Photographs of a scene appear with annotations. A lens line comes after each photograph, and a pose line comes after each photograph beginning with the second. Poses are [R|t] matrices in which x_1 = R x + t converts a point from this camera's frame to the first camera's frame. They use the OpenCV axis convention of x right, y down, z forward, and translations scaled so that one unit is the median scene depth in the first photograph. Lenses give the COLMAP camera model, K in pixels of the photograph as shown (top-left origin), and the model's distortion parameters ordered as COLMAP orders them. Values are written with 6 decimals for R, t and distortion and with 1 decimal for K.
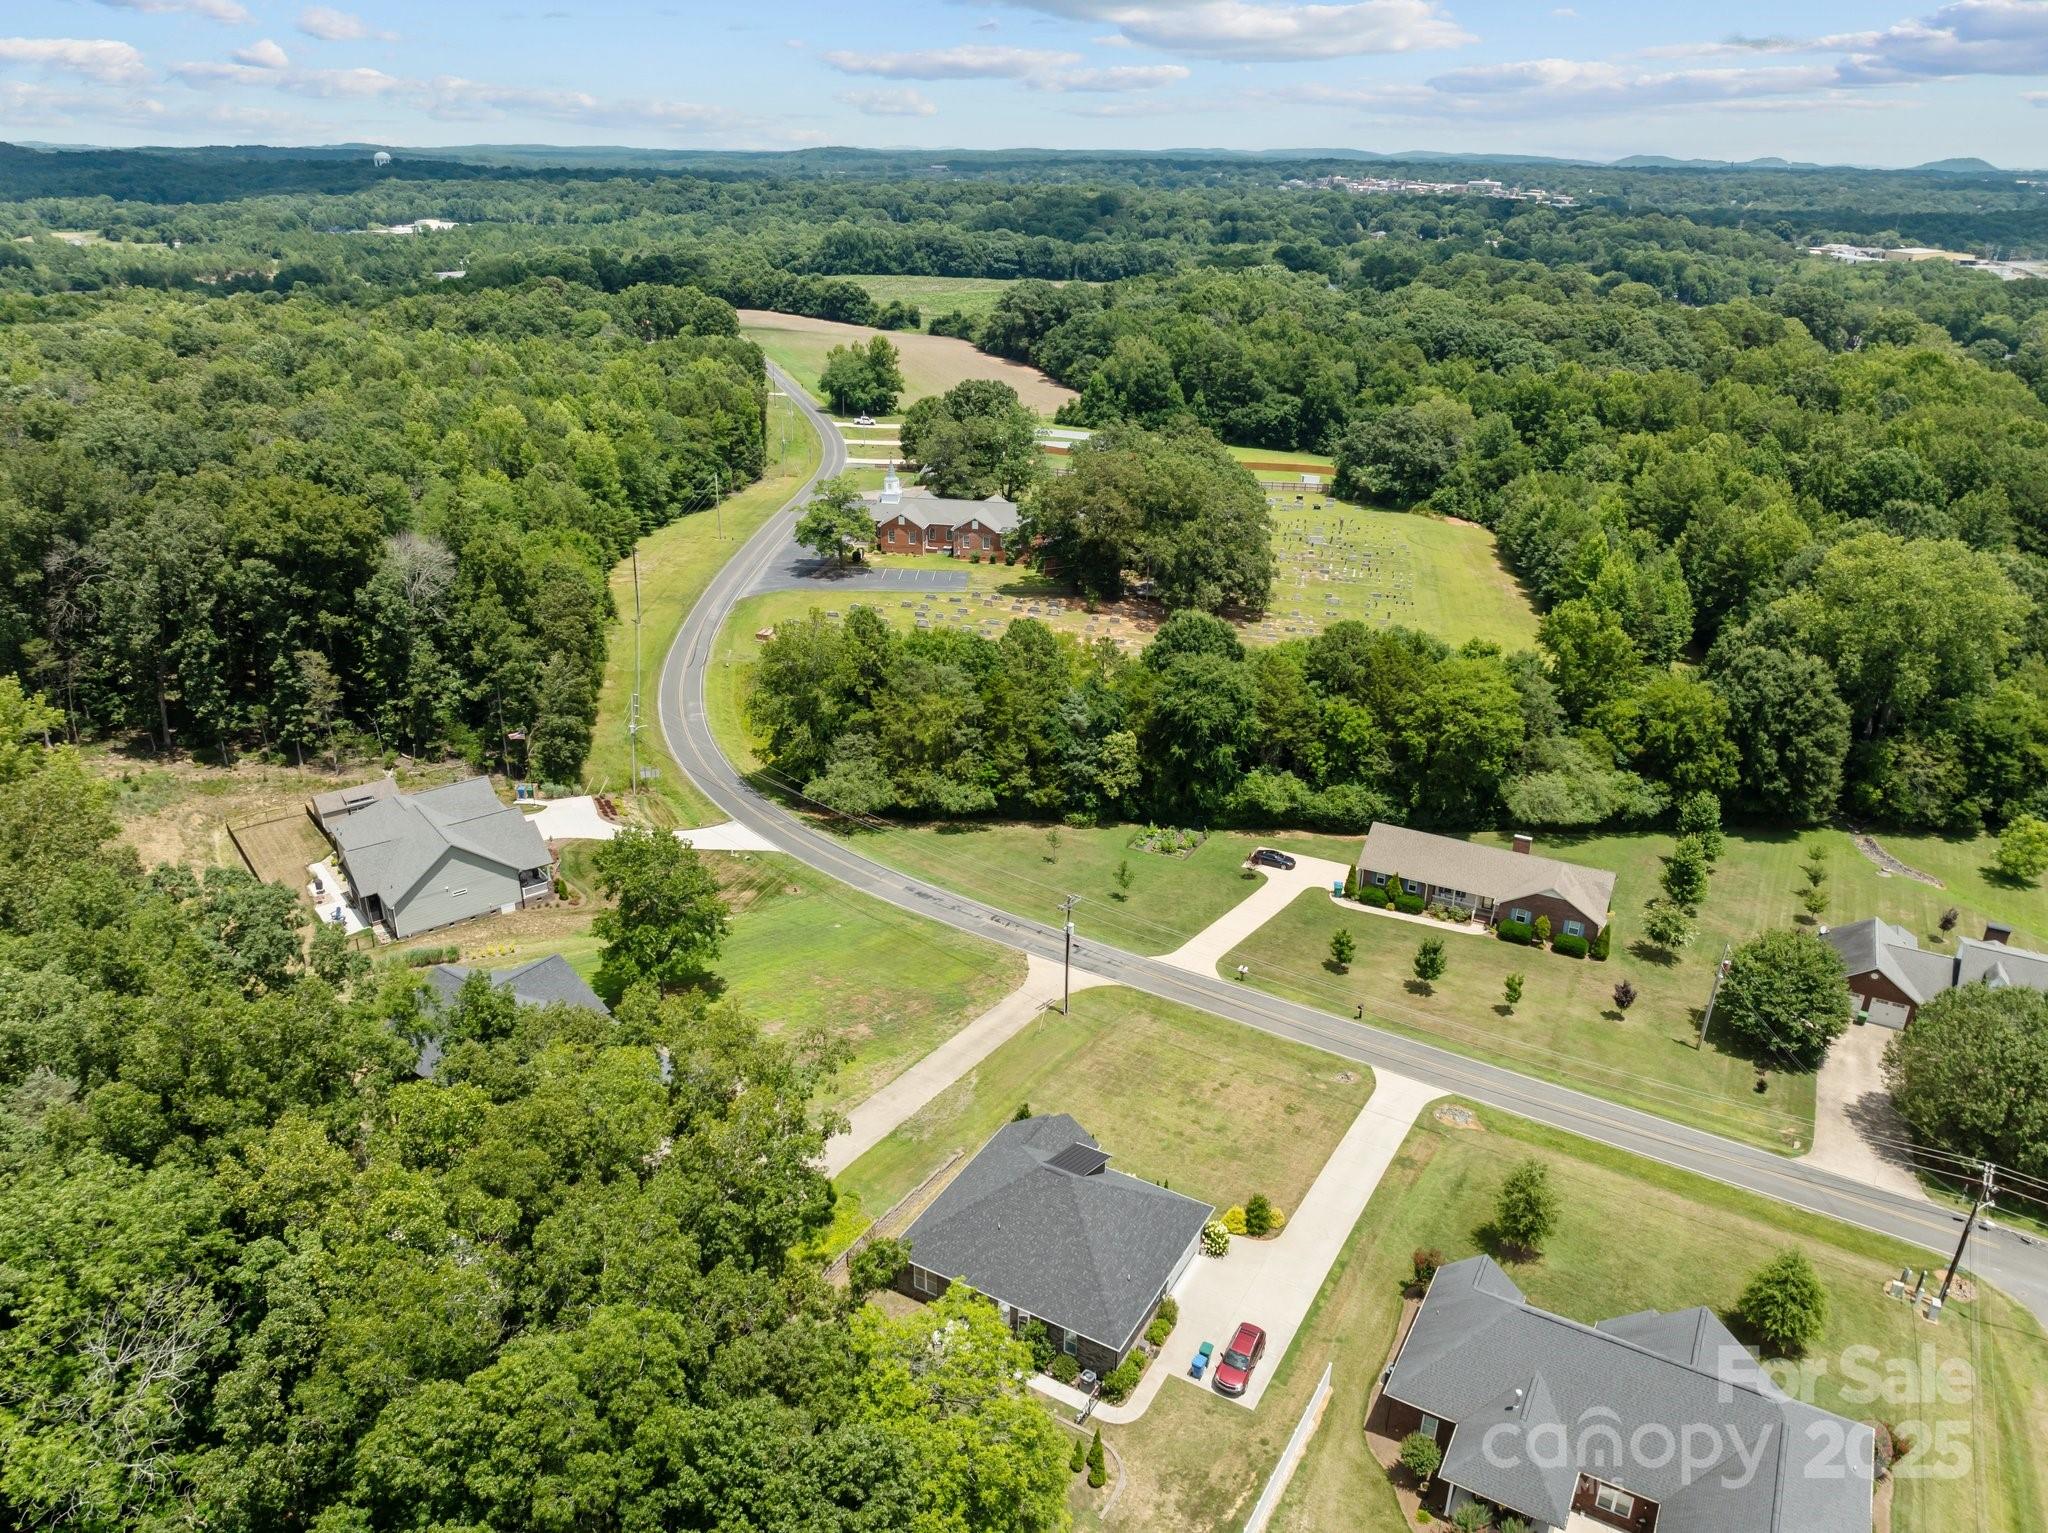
lens RADIAL K [[1440.5, 0, 1024.7], [0, 1440.5, 768.1], [0, 0, 1]] dist [-0.041276, 0.009576]
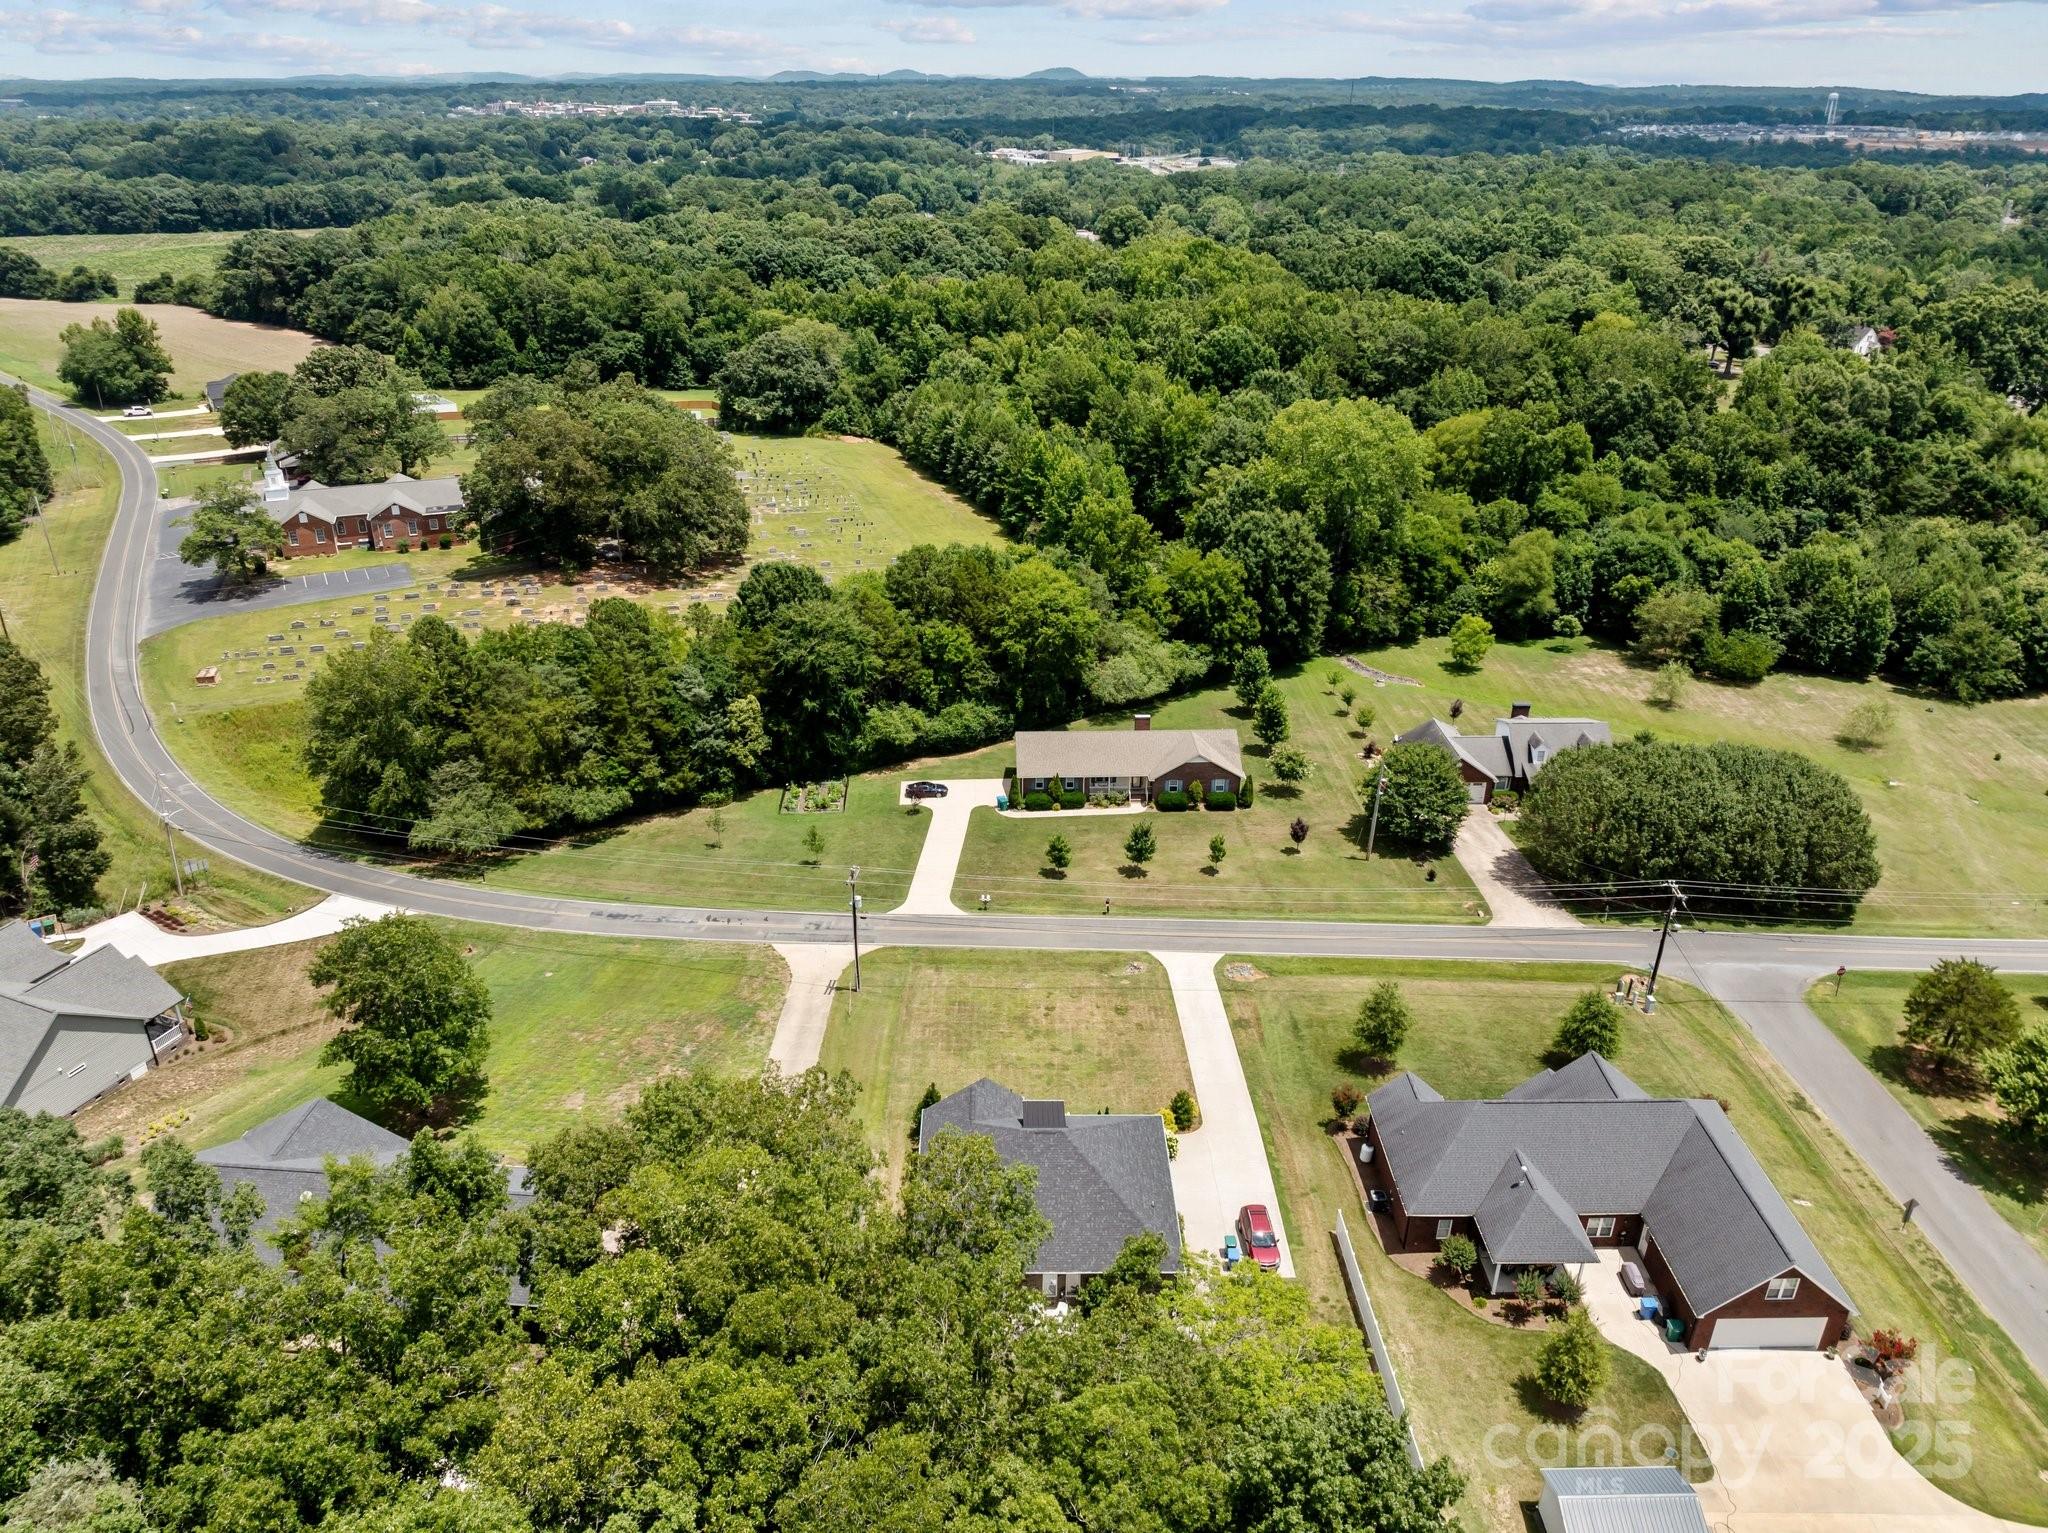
lens RADIAL K [[1440.5, 0, 1017.5], [0, 1440.5, 760.6], [0, 0, 1]] dist [-0.041276, 0.009576]
pose [[0.864688, -0.221791, 0.450693, -0.208484], [0.202373, 0.975020, 0.091550, -0.033957], [-0.459739, 0.012045, 0.887972, 0.069606]]
